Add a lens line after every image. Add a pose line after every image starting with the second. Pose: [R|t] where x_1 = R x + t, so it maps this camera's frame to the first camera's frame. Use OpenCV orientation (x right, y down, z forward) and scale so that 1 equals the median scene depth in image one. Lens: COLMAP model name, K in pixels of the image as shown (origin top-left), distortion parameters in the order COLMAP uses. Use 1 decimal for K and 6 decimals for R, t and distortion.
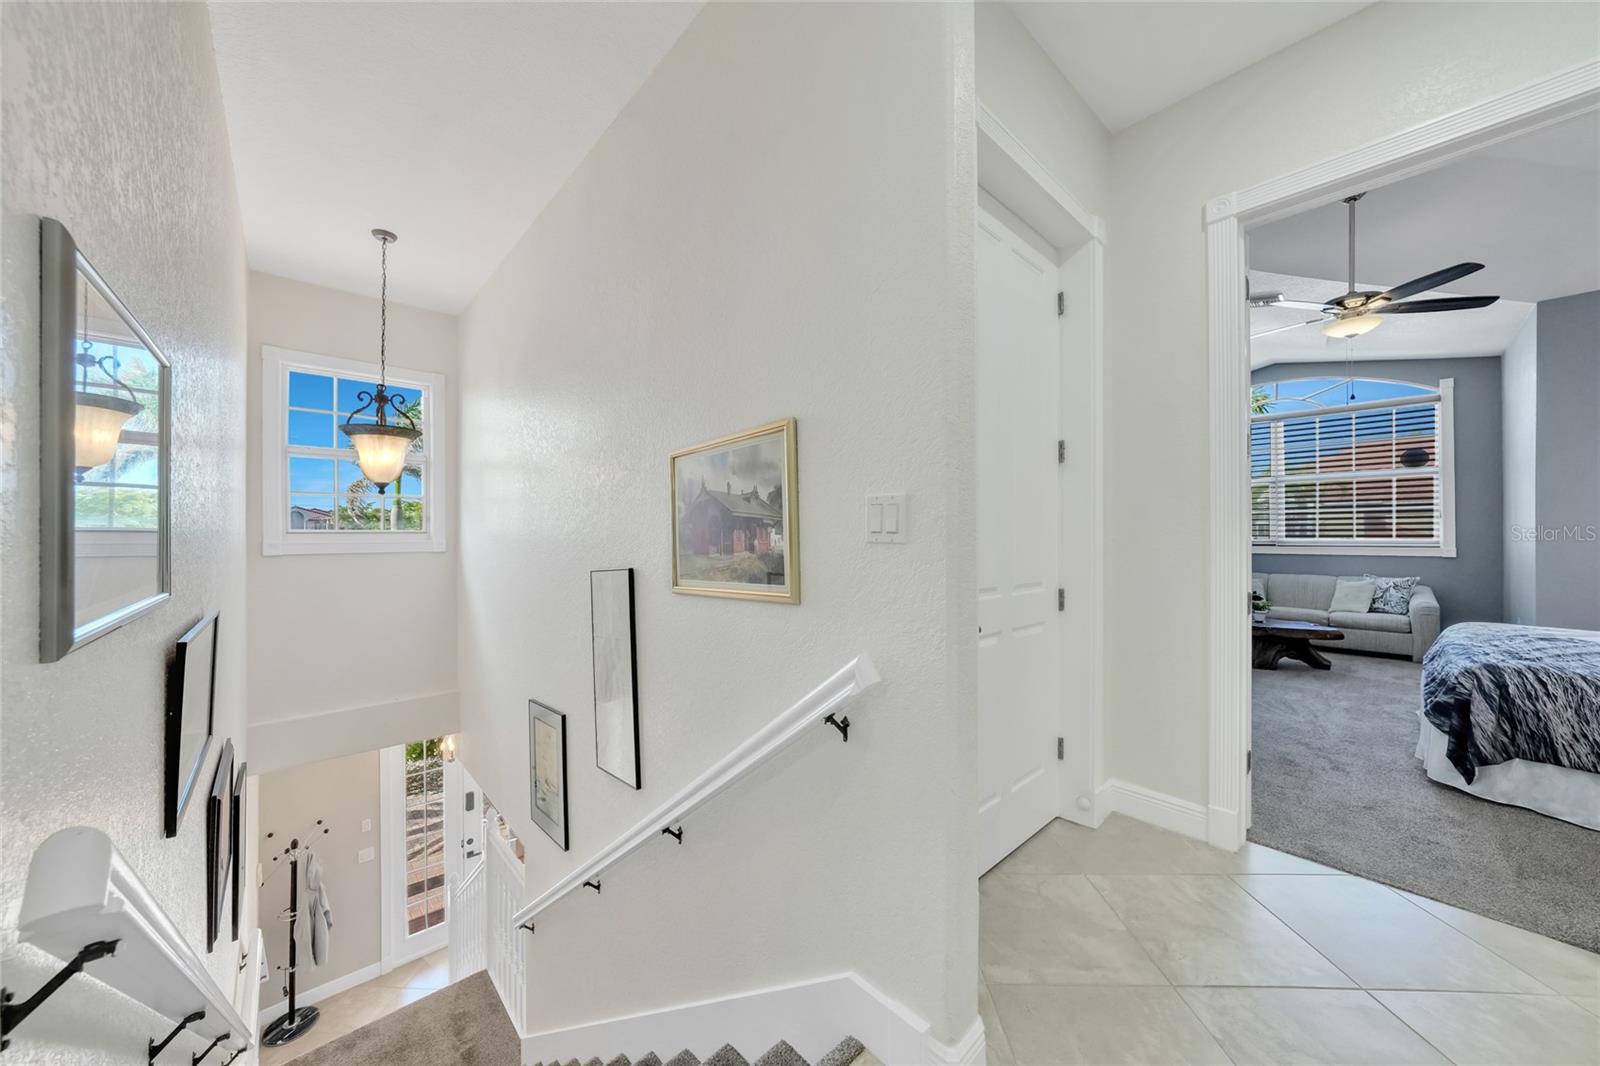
lens RADIAL K [[560.3, 0, 805.2], [0, 560.3, 534.9], [0, 0, 1]] dist [-0.012780, 0.000504]
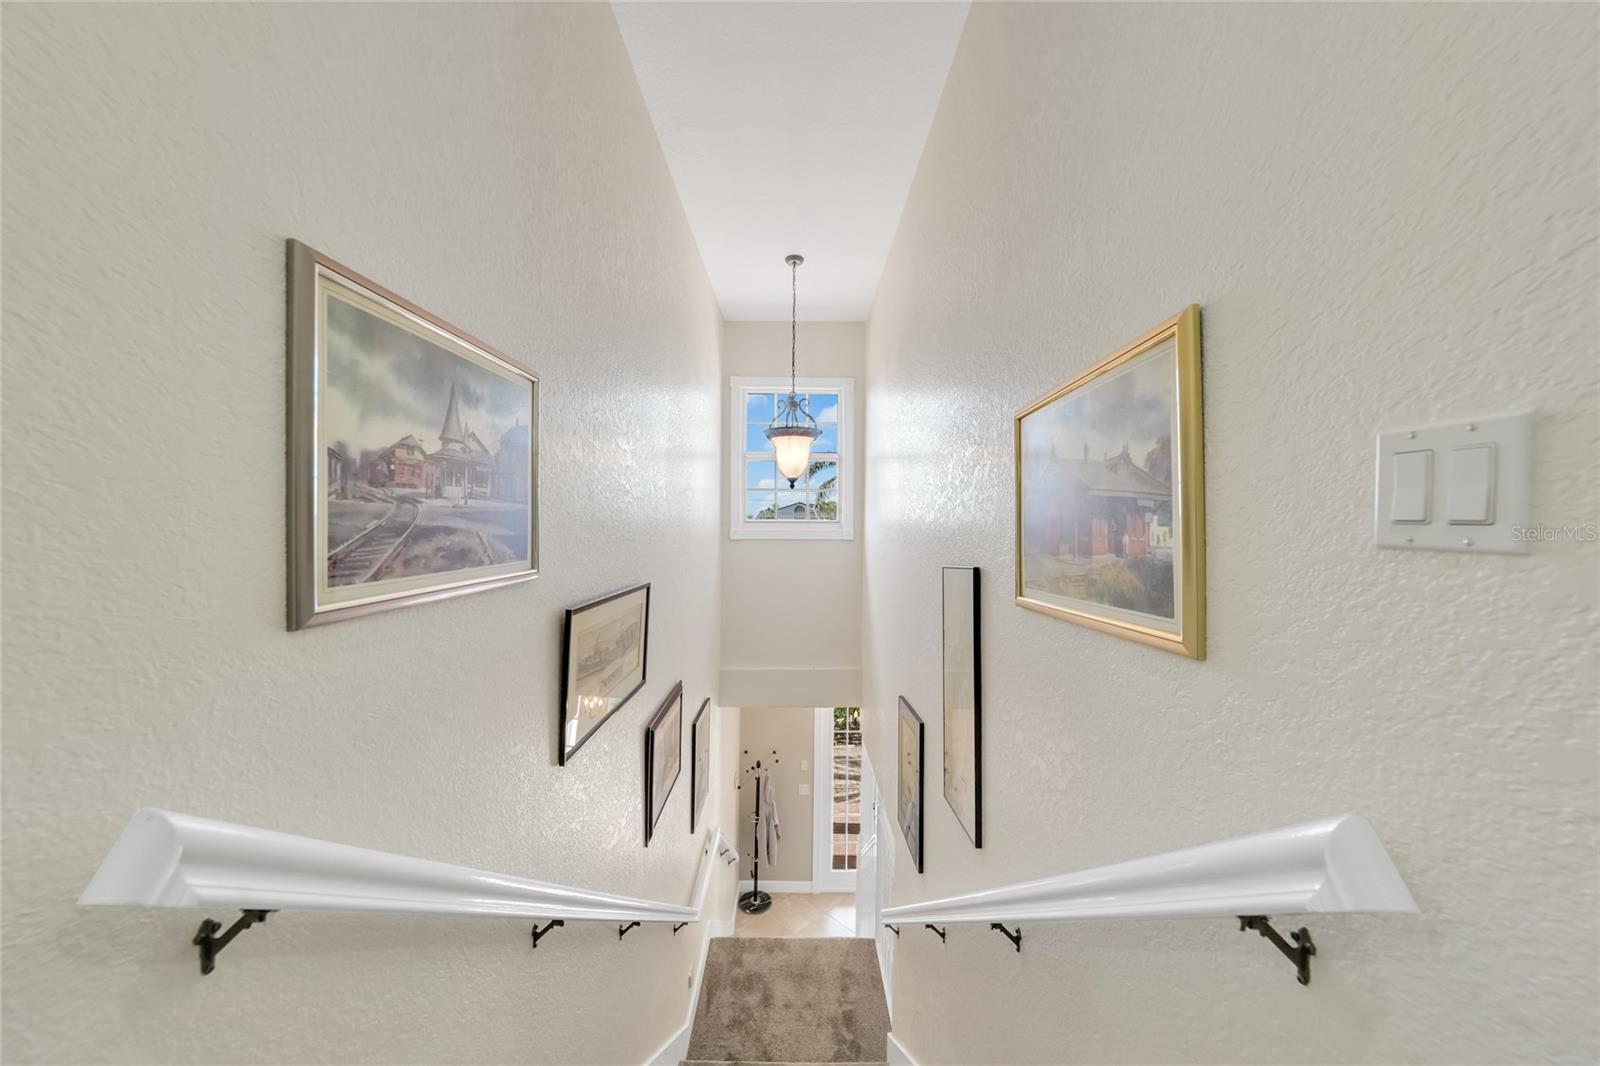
lens RADIAL K [[560.3, 0, 793.8], [0, 560.3, 529.9], [0, 0, 1]] dist [-0.012780, 0.000504]
pose [[0.728436, 0.014013, -0.684971, 0.051242], [-0.009606, 0.999901, 0.010240, 0.000746], [0.685047, -0.000880, 0.728499, 0.281813]]
